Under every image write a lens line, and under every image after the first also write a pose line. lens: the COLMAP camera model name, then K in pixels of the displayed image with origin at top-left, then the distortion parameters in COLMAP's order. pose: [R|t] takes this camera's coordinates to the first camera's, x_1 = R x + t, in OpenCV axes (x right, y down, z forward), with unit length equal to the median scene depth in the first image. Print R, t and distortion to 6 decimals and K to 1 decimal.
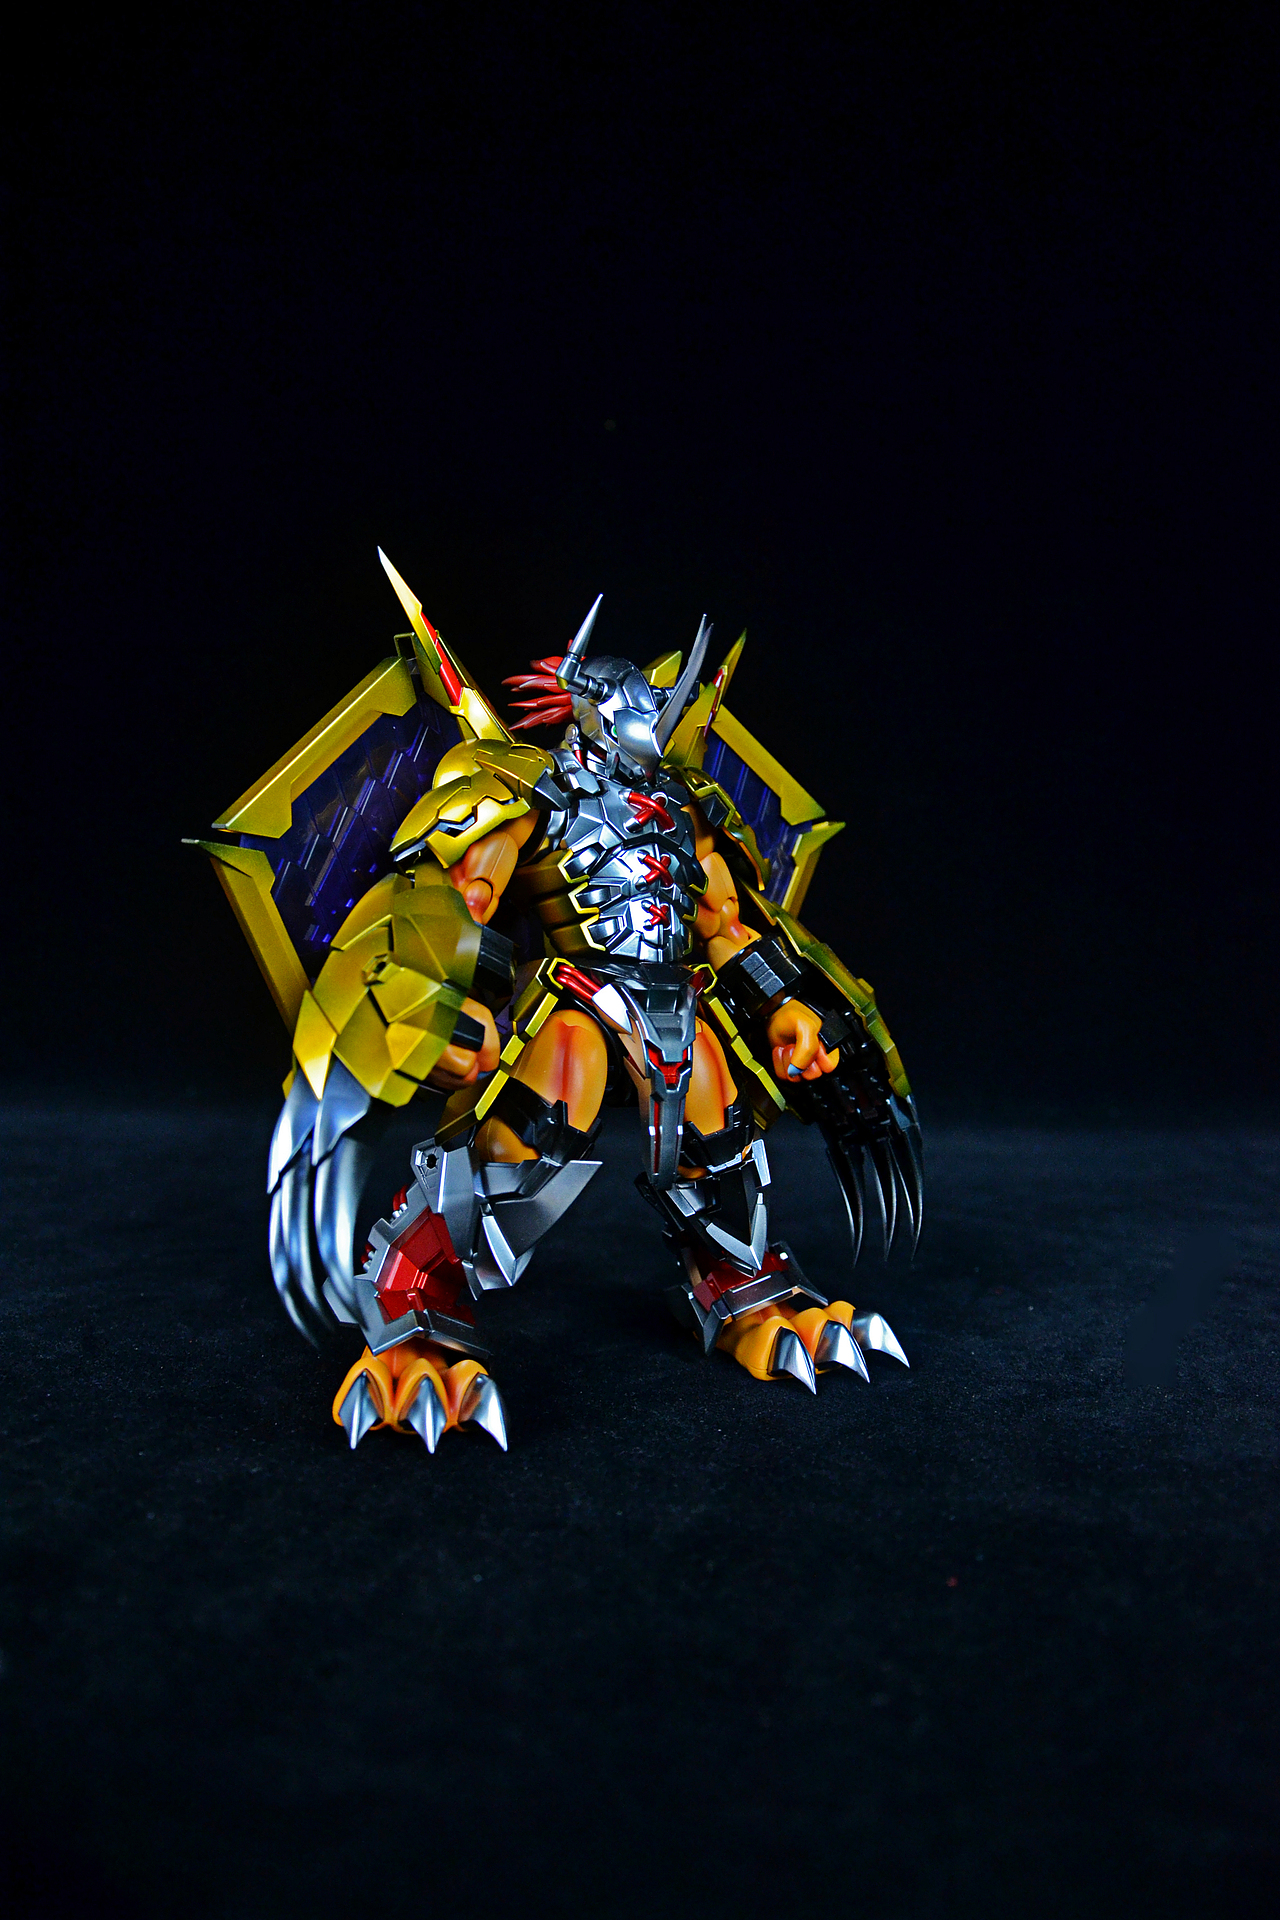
lens RADIAL K [[1434.9, 0, 636.8], [0, 1434.9, 977.6], [0, 0, 1]] dist [-0.179219, 0.088423]
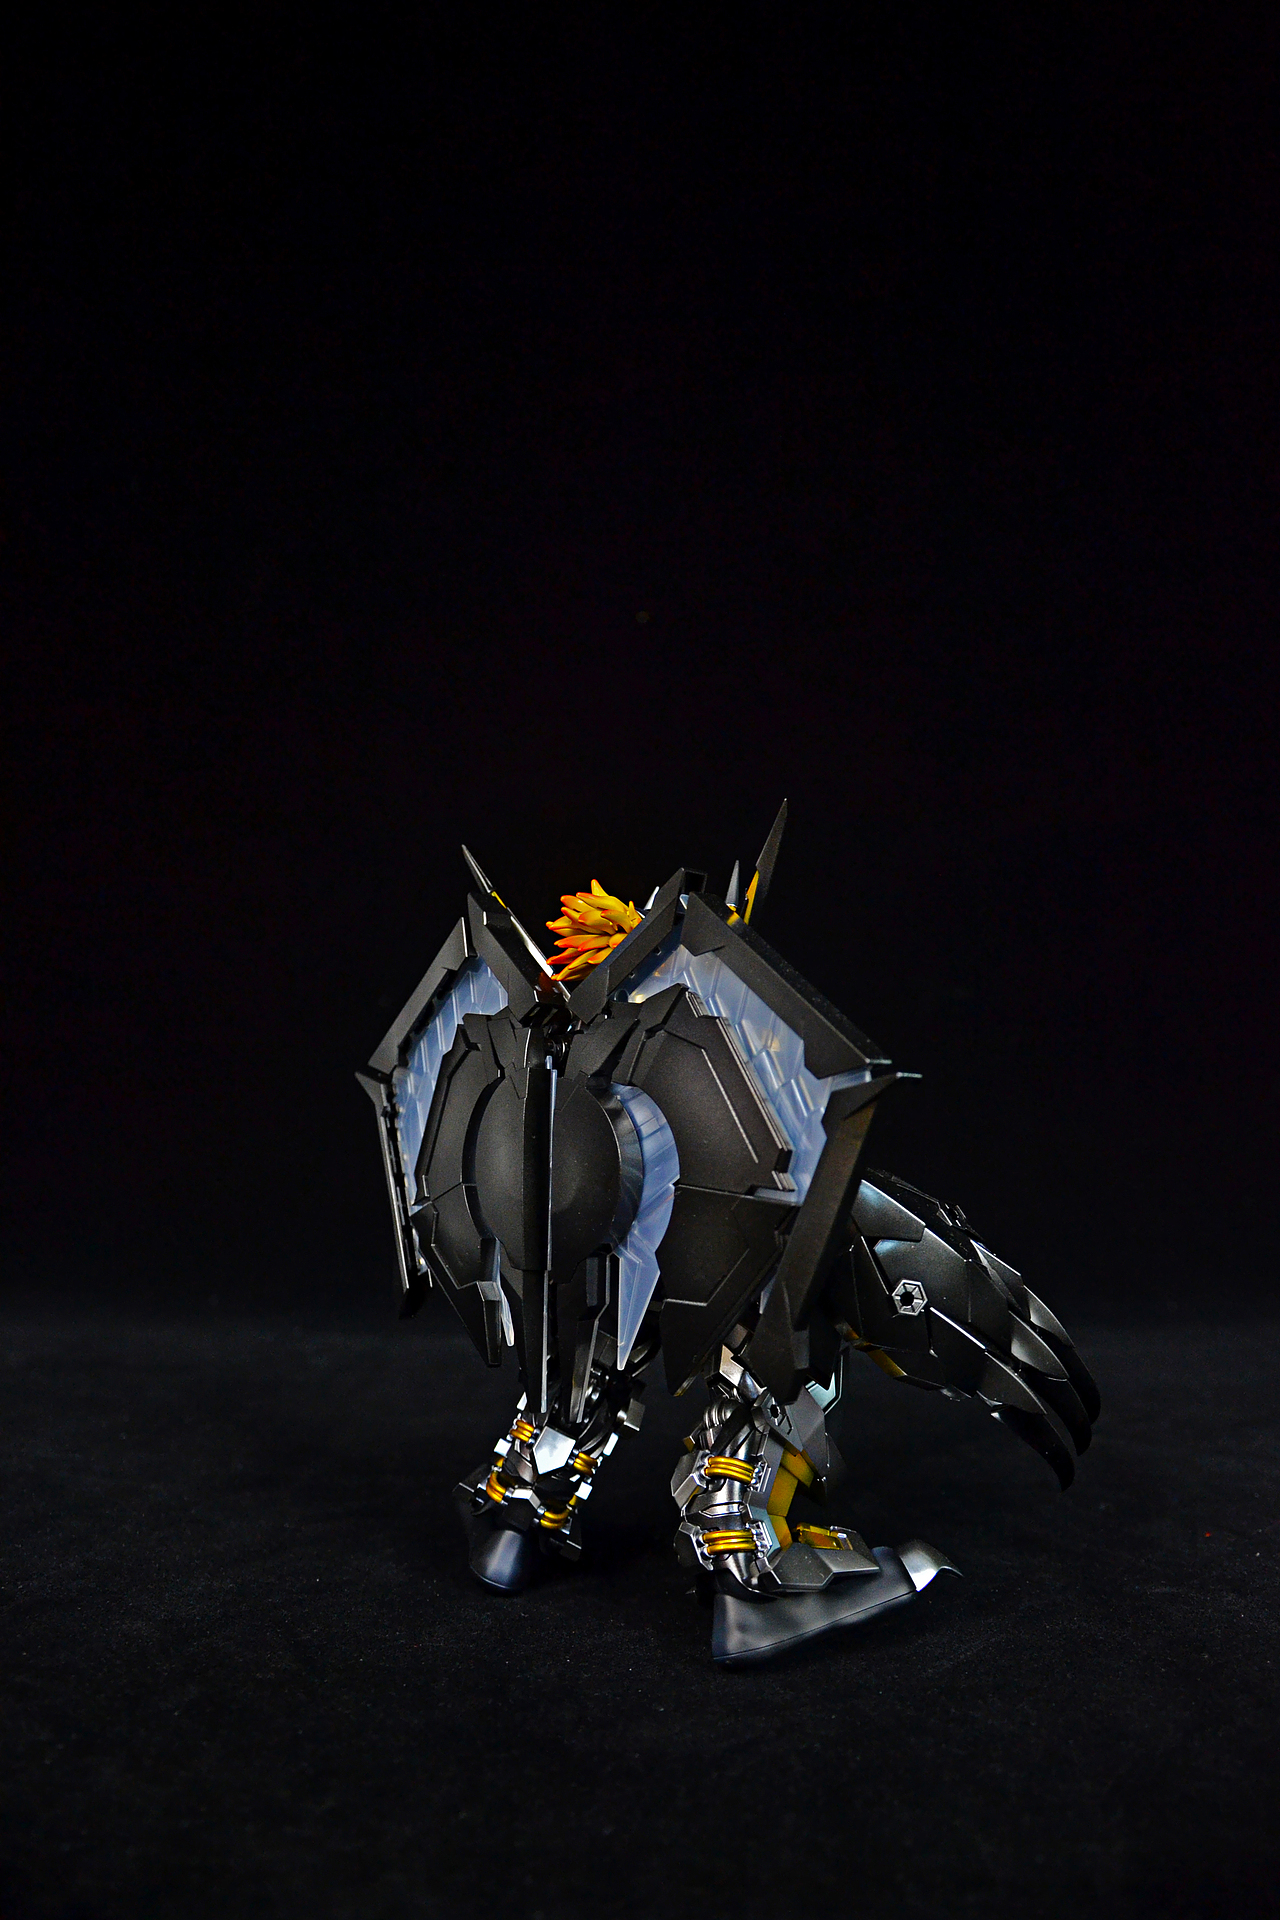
lens RADIAL K [[1434.9, 0, 636.8], [0, 1434.9, 977.6], [0, 0, 1]] dist [-0.179219, 0.088423]
pose [[0.997870, -0.001068, 0.065226, -0.307636], [0.008389, 0.993666, -0.112060, -0.087466], [-0.064694, 0.112368, 0.991558, 0.082235]]
